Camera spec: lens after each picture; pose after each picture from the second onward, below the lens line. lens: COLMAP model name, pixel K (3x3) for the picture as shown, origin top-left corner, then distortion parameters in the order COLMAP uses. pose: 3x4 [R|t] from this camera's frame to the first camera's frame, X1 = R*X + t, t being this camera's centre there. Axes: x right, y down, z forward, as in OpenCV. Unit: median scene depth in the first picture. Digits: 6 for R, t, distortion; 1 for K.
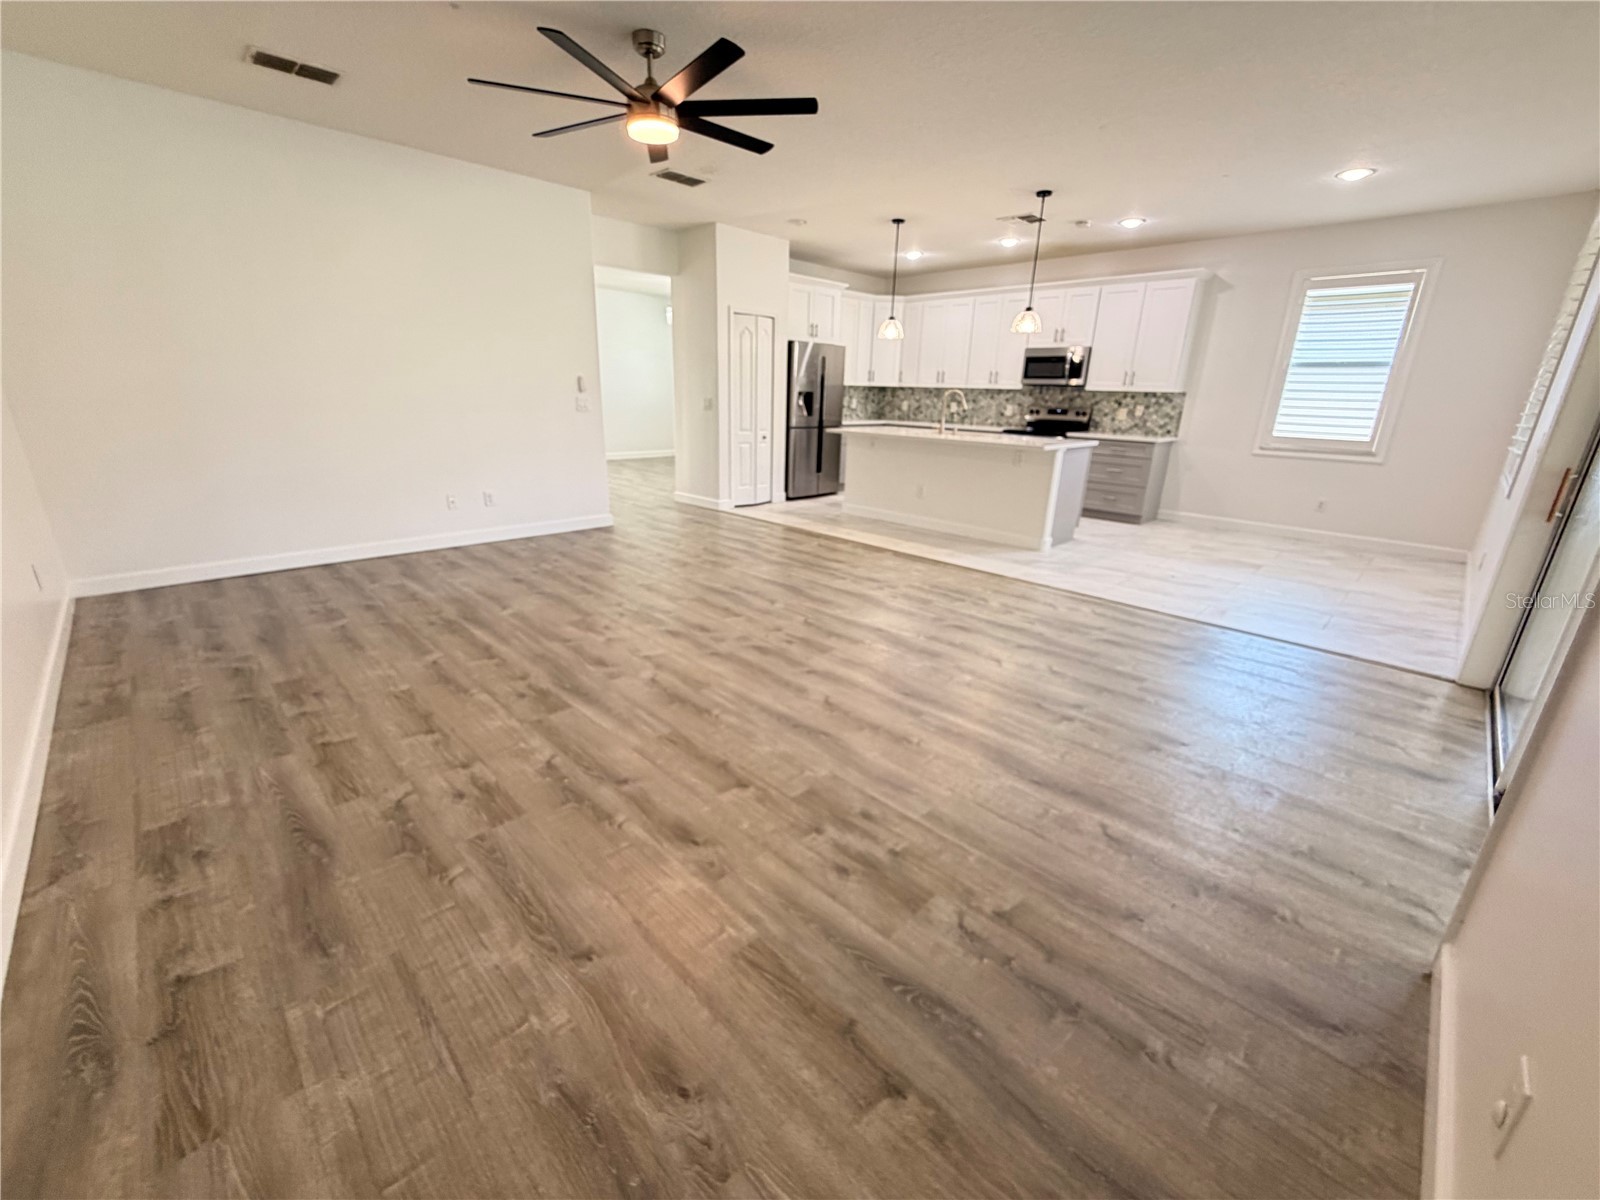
lens RADIAL K [[640.9, 0, 796.8], [0, 640.9, 601.2], [0, 0, 1]] dist [-0.000347, 0.000540]
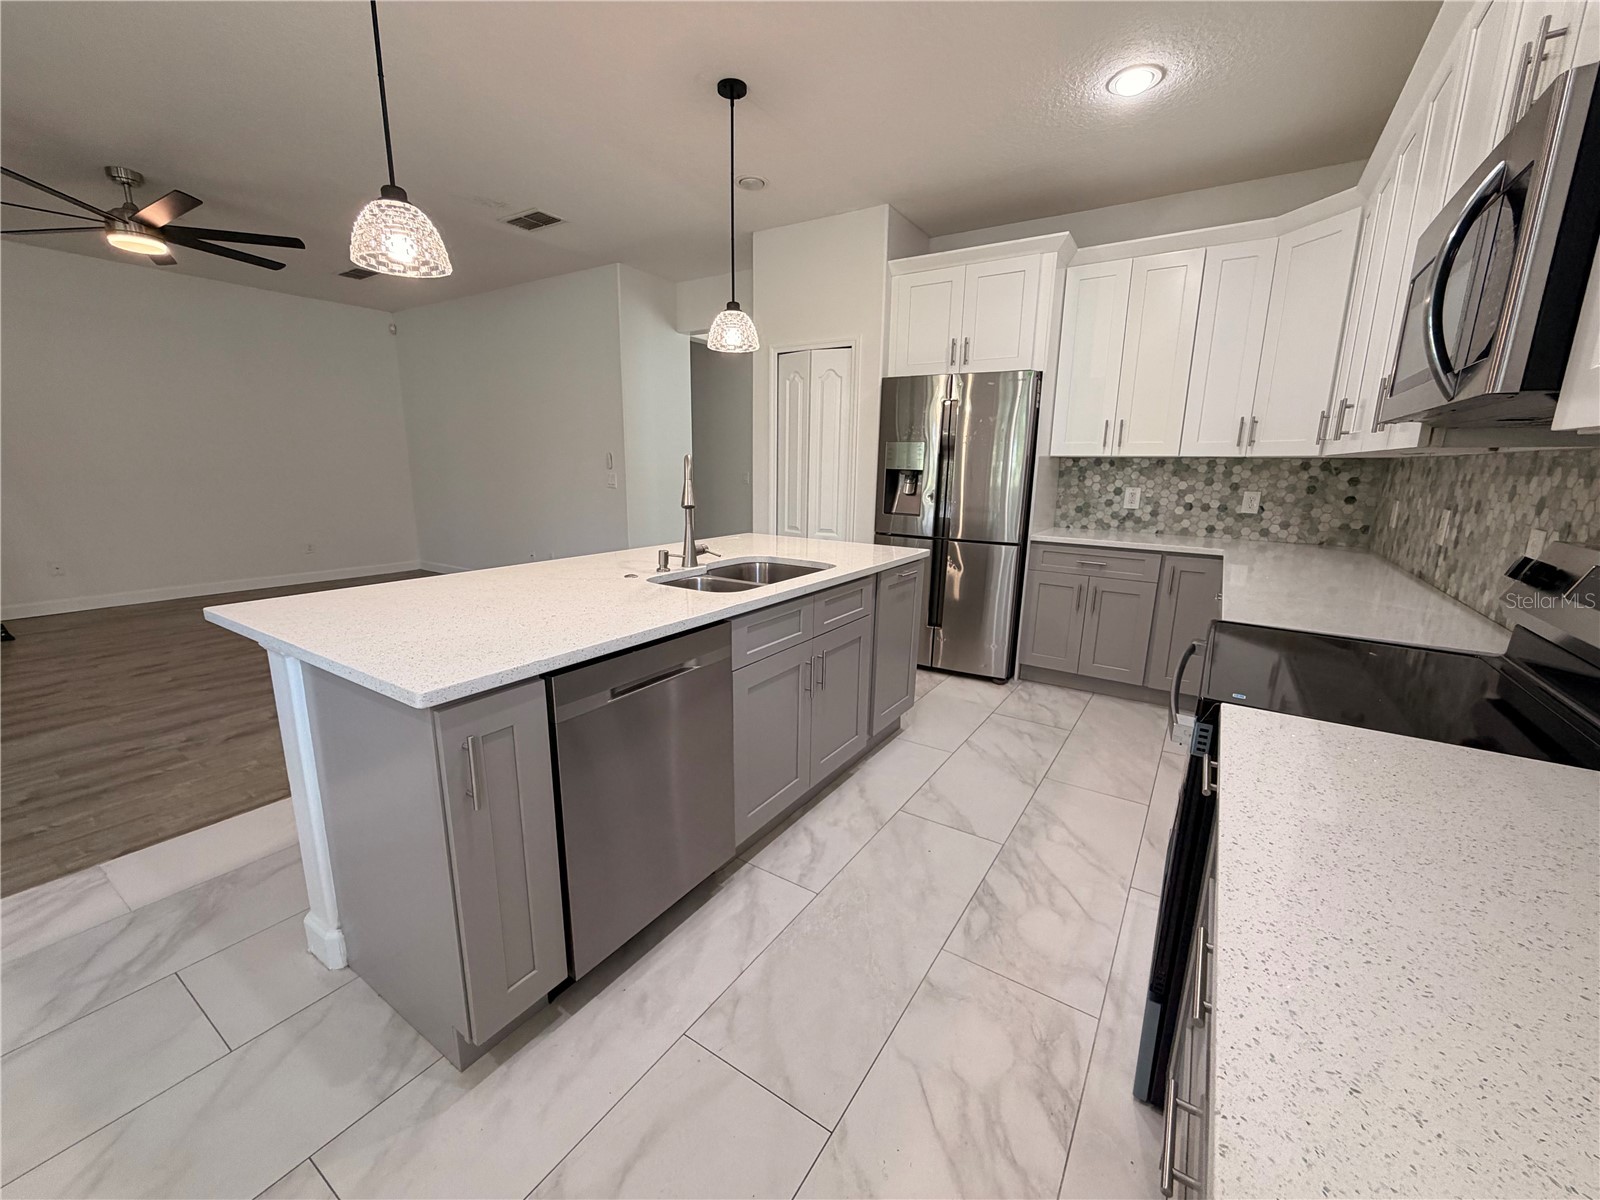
lens RADIAL K [[640.9, 0, 792.5], [0, 640.9, 597.8], [0, 0, 1]] dist [-0.000347, 0.000540]
pose [[0.202860, 0.184474, -0.961674, 0.521720], [-0.317387, 0.941462, 0.113645, -0.258347], [0.926344, 0.282169, 0.249534, 0.813610]]
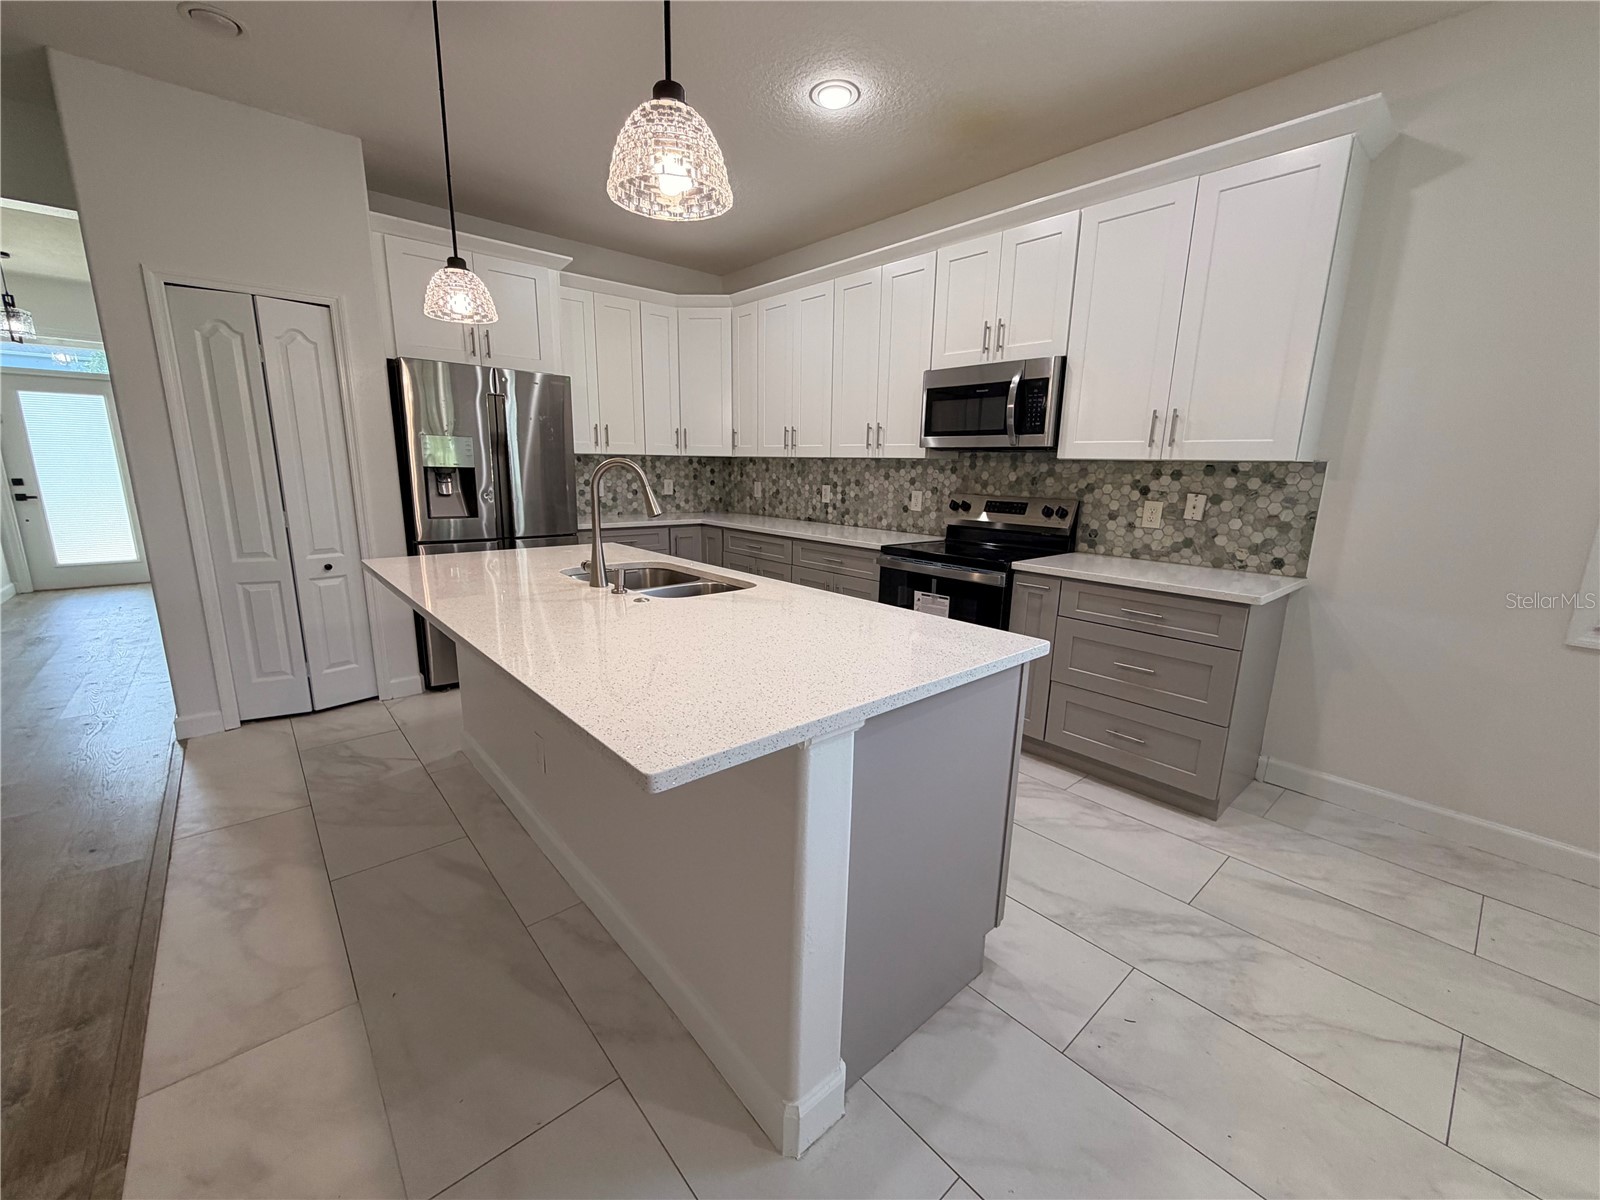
lens RADIAL K [[640.9, 0, 797.6], [0, 640.9, 598.5], [0, 0, 1]] dist [-0.000347, 0.000540]
pose [[0.997889, 0.007154, -0.064548, 0.298087], [-0.014527, 0.993318, -0.114491, -0.182422], [0.063297, 0.115187, 0.991325, 0.565390]]
